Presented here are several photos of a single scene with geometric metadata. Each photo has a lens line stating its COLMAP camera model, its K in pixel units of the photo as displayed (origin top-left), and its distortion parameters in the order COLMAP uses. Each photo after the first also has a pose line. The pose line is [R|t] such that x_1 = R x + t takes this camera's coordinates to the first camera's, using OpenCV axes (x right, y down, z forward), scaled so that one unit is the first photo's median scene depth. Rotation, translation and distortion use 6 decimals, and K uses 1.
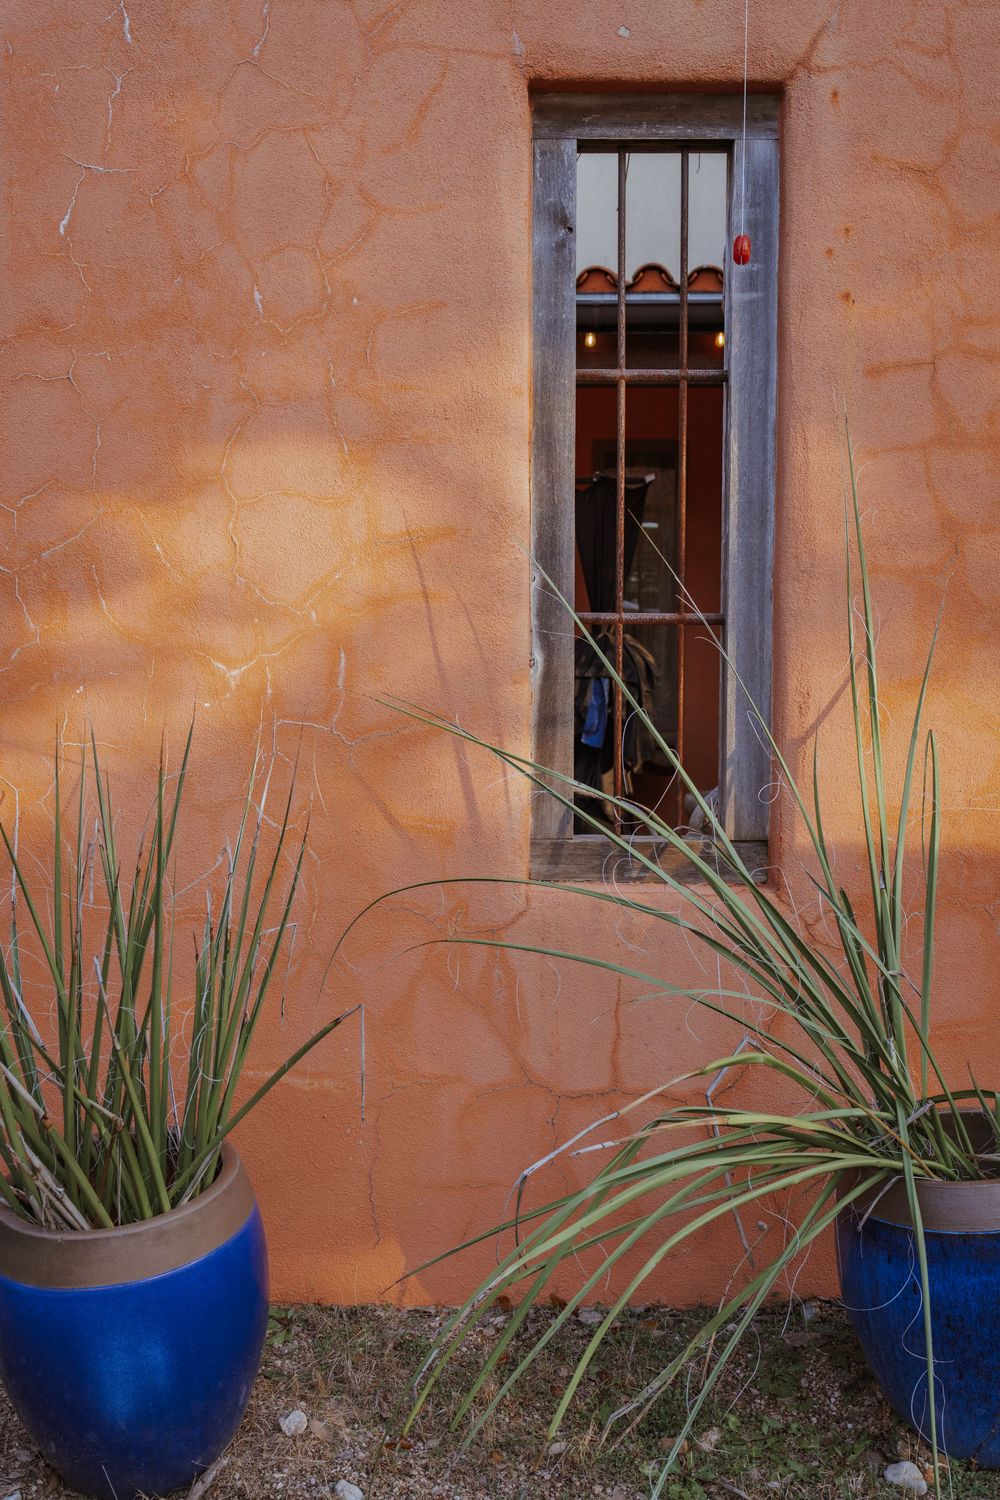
lens RADIAL K [[1470.7, 0, 494.8], [0, 1470.7, 741.2], [0, 0, 1]] dist [-0.006297, 0.000000]
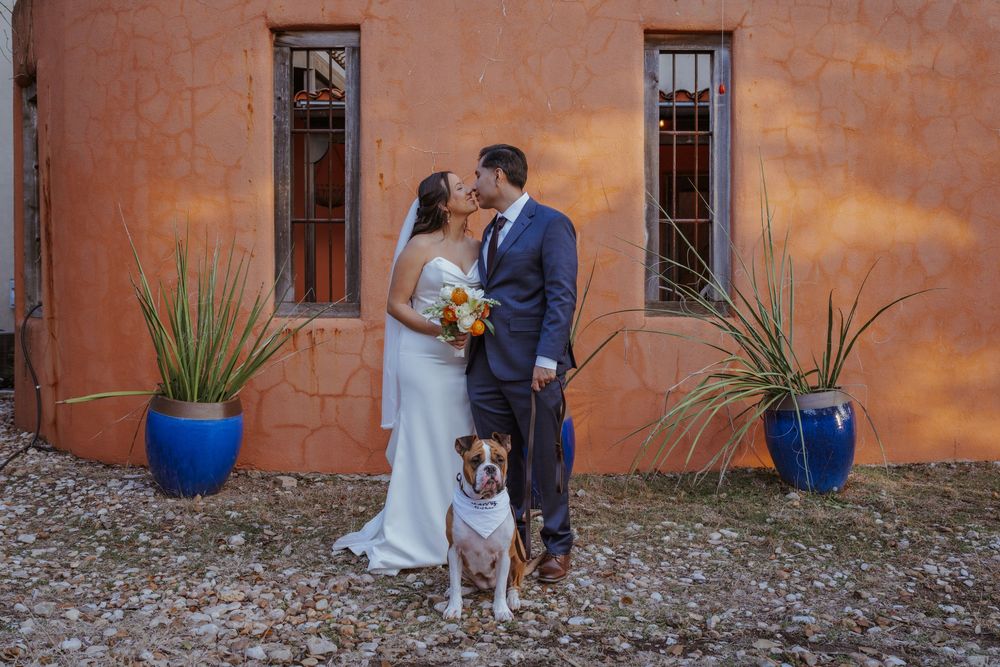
lens RADIAL K [[924.9, 0, 503.2], [0, 924.9, 338.5], [0, 0, 1]] dist [0.003078, 0.000000]
pose [[0.998528, -0.010253, 0.053260, -0.346535], [0.012519, 0.999022, -0.042397, 0.215996], [-0.052773, 0.043001, 0.997680, -0.735875]]
